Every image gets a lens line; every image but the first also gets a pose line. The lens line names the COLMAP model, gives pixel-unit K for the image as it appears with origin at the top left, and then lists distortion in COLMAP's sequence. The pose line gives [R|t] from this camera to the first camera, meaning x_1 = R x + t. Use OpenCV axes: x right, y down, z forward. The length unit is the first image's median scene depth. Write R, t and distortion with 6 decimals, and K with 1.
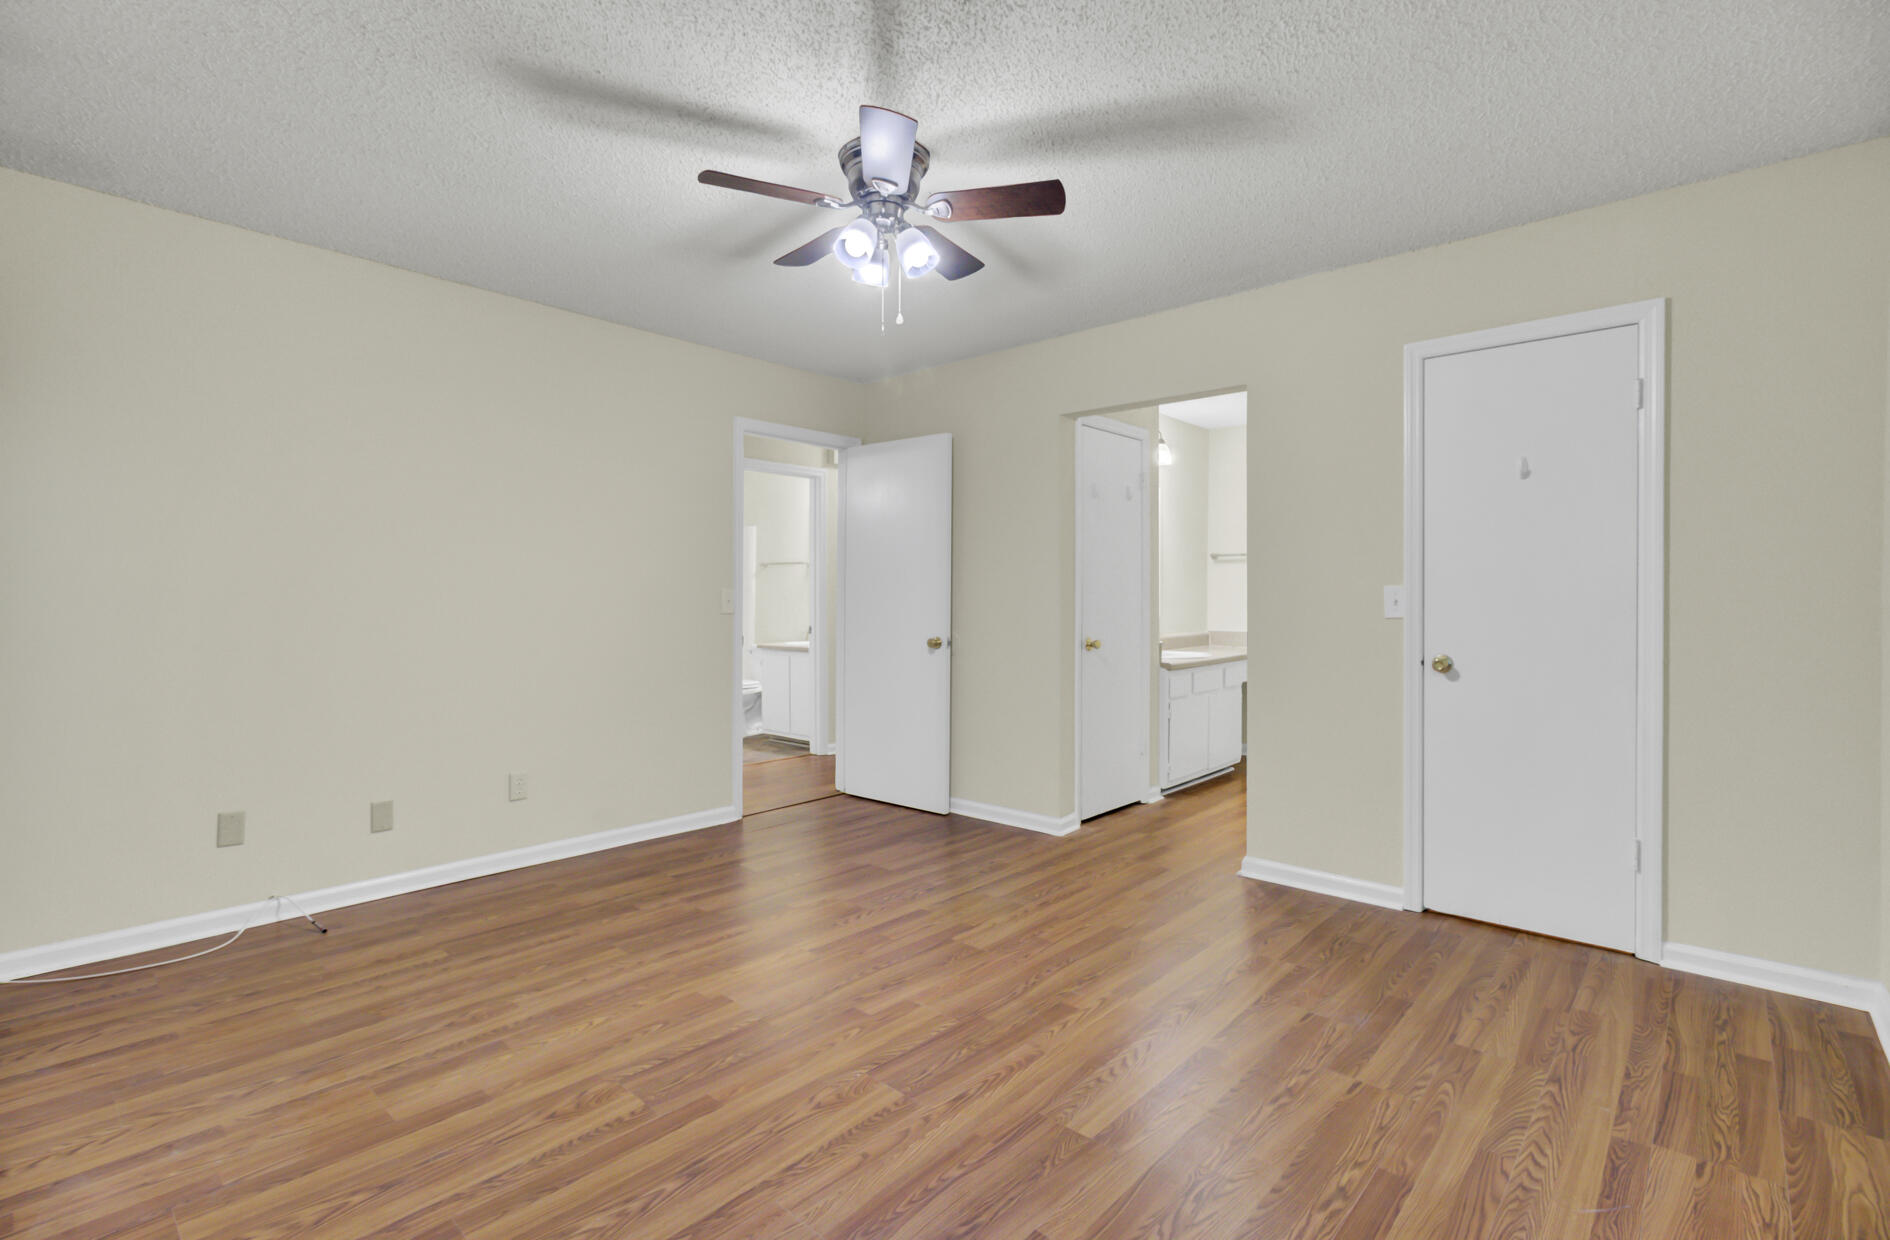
lens RADIAL K [[873.9, 0, 931.7], [0, 873.9, 607.0], [0, 0, 1]] dist [0.001268, 0.000374]
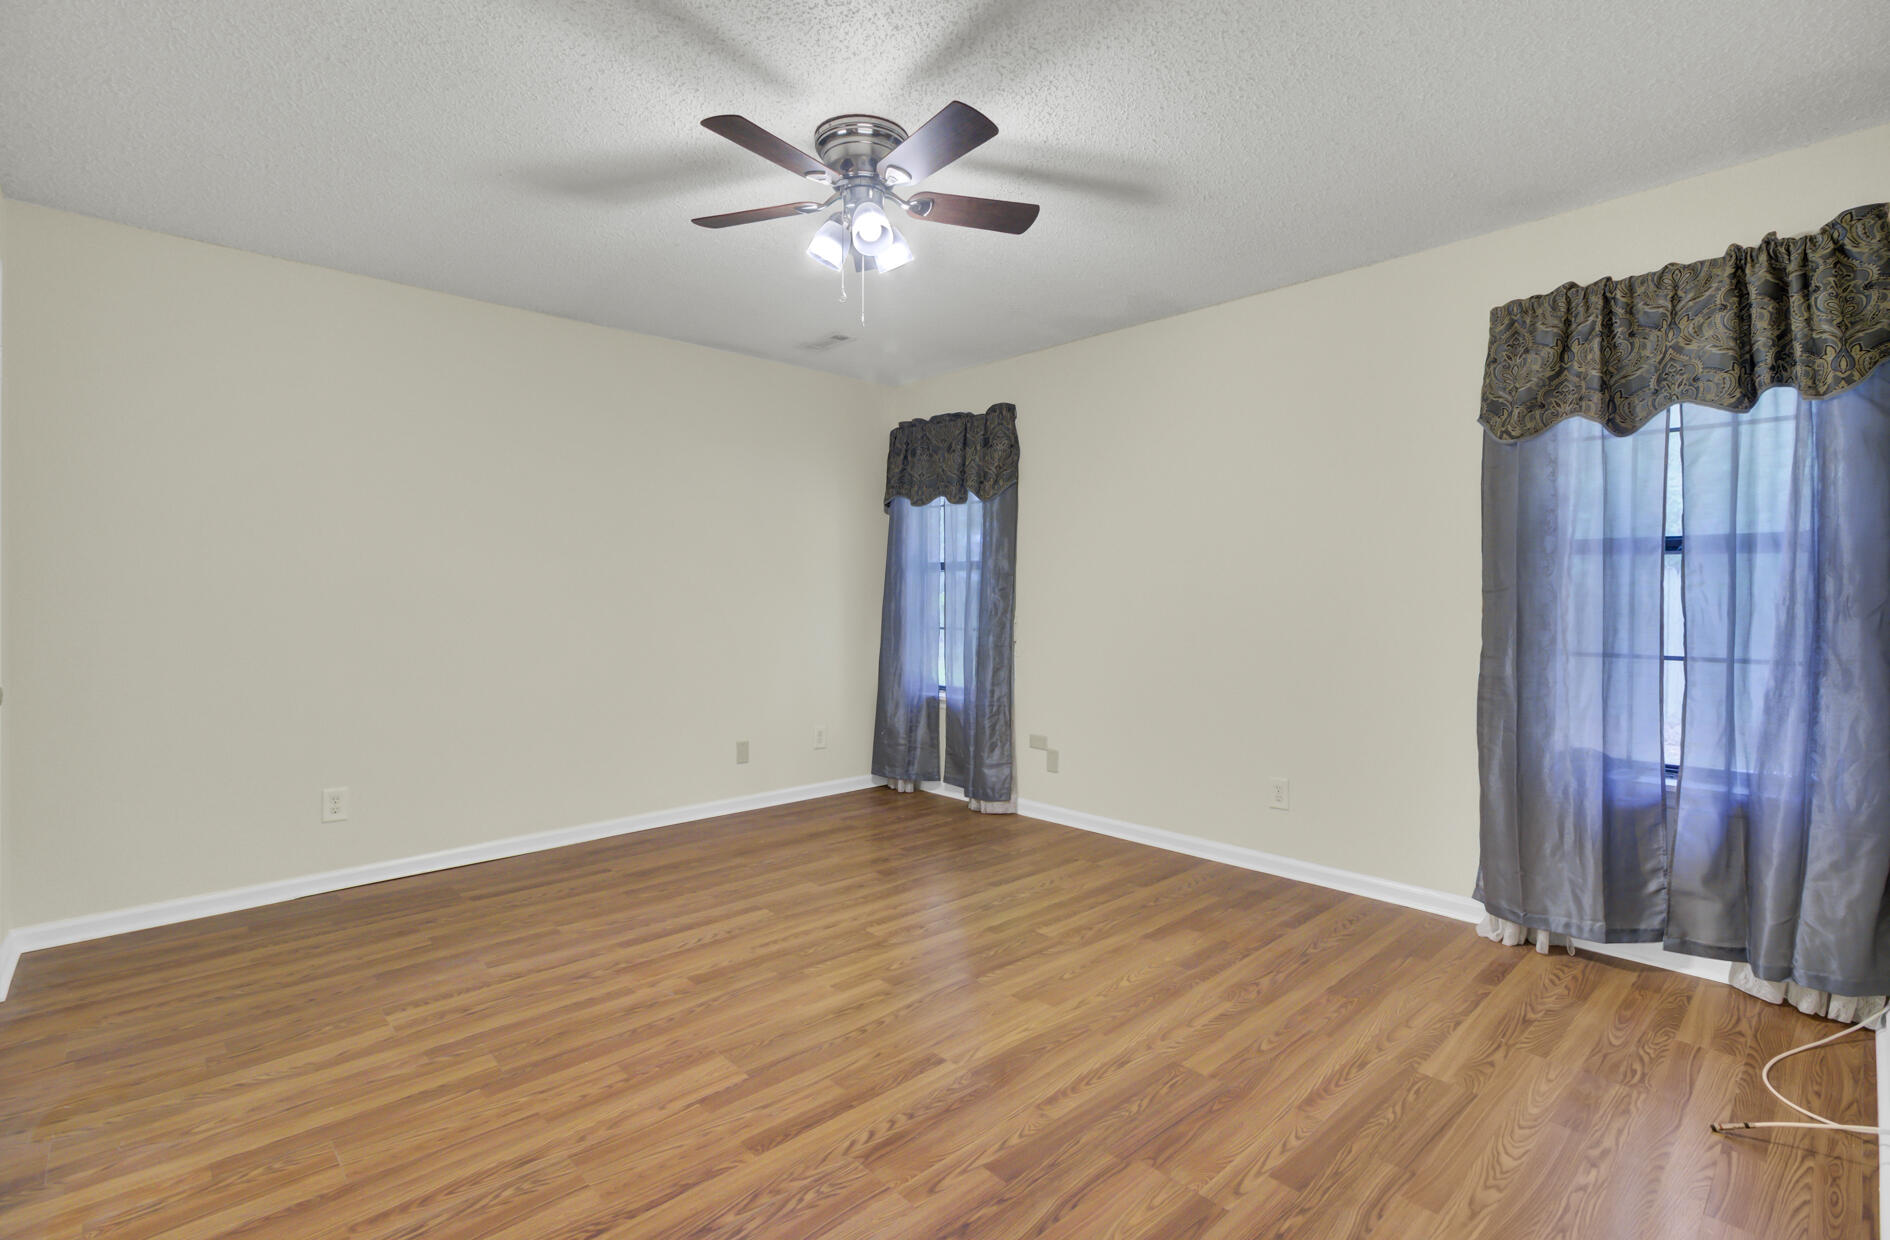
lens RADIAL K [[873.9, 0, 931.7], [0, 873.9, 607.0], [0, 0, 1]] dist [0.001268, 0.000374]
pose [[-0.996065, -0.004187, 0.088524, -0.225277], [-0.002720, 0.999857, 0.016686, -0.016848], [-0.088582, 0.016379, -0.995934, 2.026804]]
